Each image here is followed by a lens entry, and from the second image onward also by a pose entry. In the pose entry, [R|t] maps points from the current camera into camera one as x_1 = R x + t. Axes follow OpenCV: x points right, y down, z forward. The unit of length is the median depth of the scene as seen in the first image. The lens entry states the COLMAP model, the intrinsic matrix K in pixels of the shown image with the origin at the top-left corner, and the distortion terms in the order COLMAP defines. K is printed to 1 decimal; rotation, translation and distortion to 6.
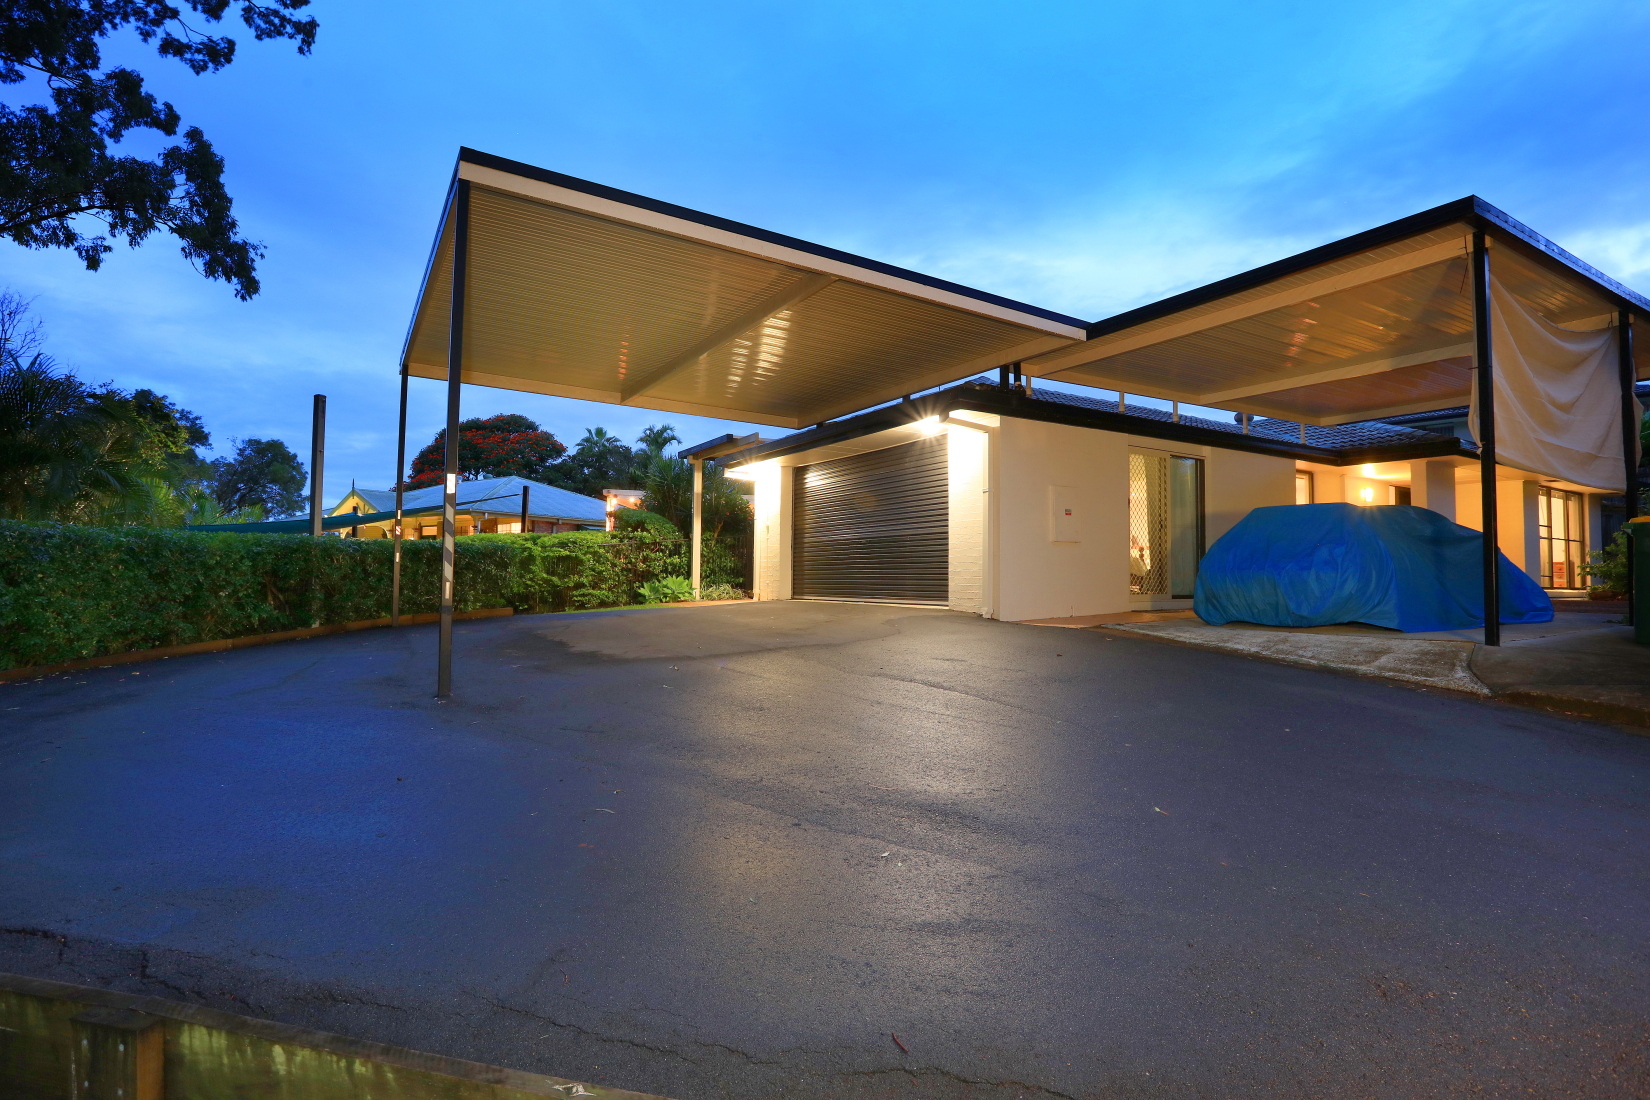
lens RADIAL K [[813.2, 0, 824.1], [0, 813.2, 530.9], [0, 0, 1]] dist [0.000590, 0.000100]
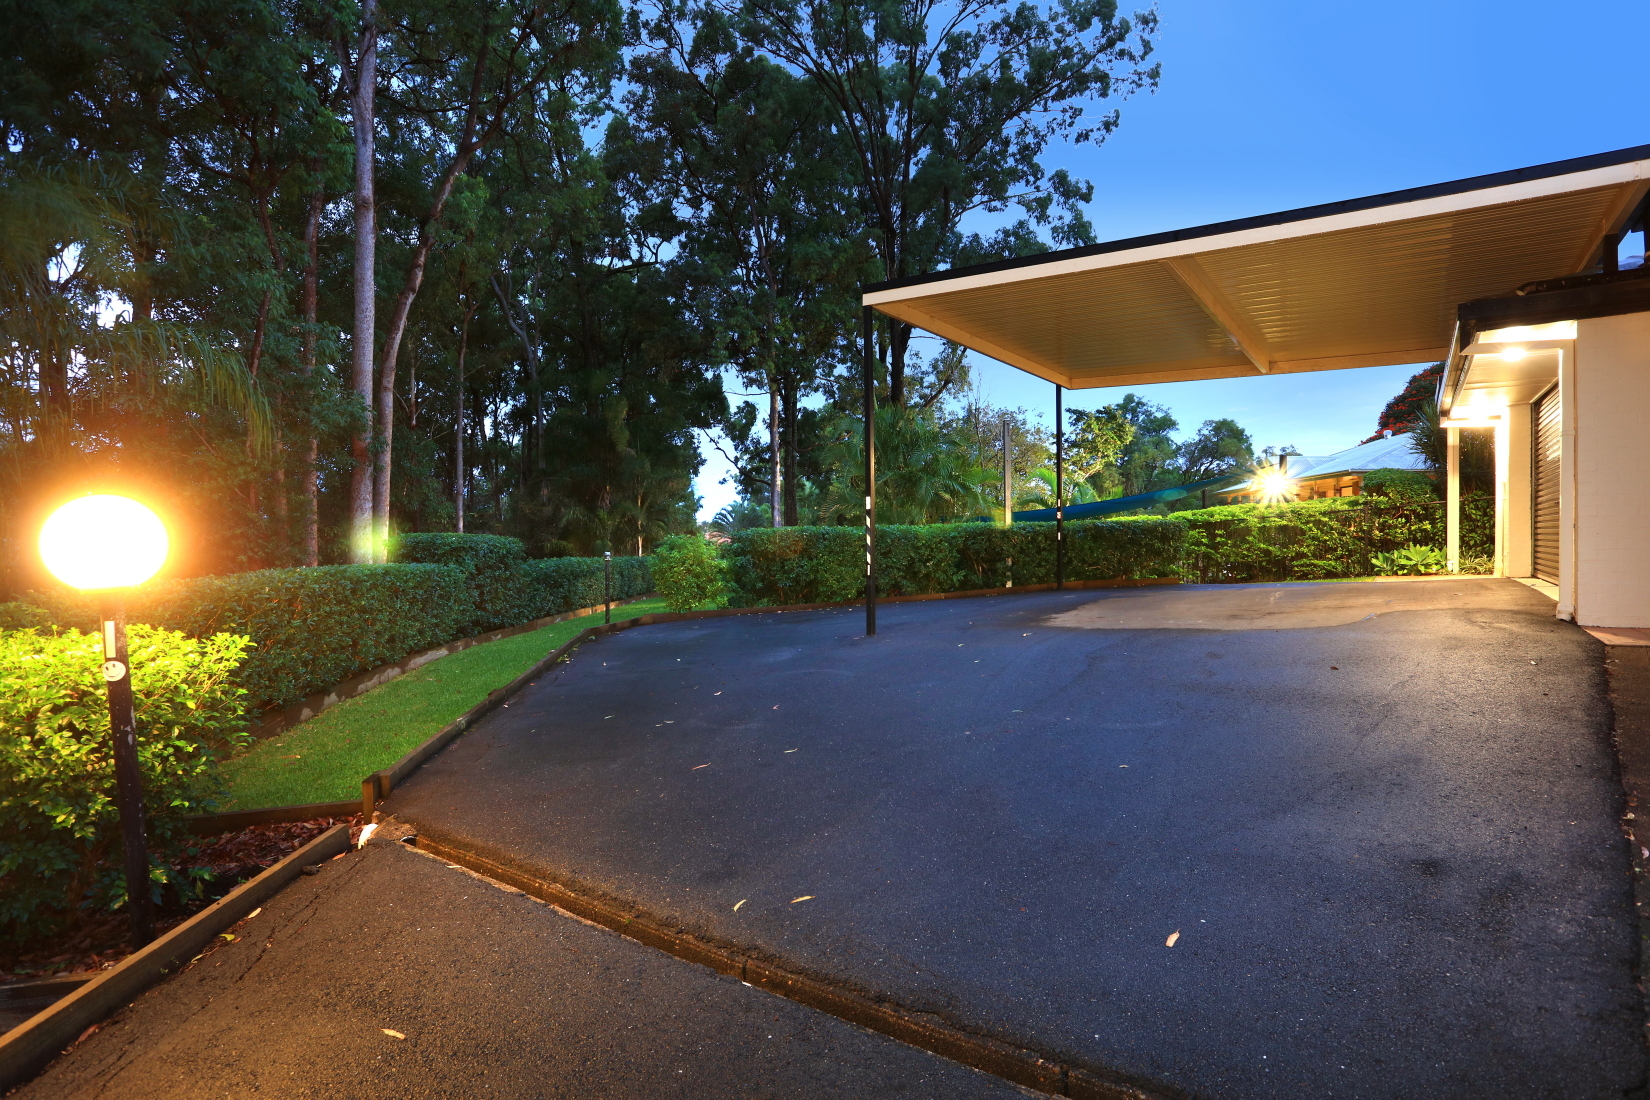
lens RADIAL K [[813.2, 0, 824.1], [0, 813.2, 530.9], [0, 0, 1]] dist [0.000590, 0.000100]
pose [[0.421341, -0.018481, -0.906714, 0.340827], [0.064903, 0.997843, 0.009822, -0.009038], [0.904577, -0.062987, 0.421632, 0.067543]]
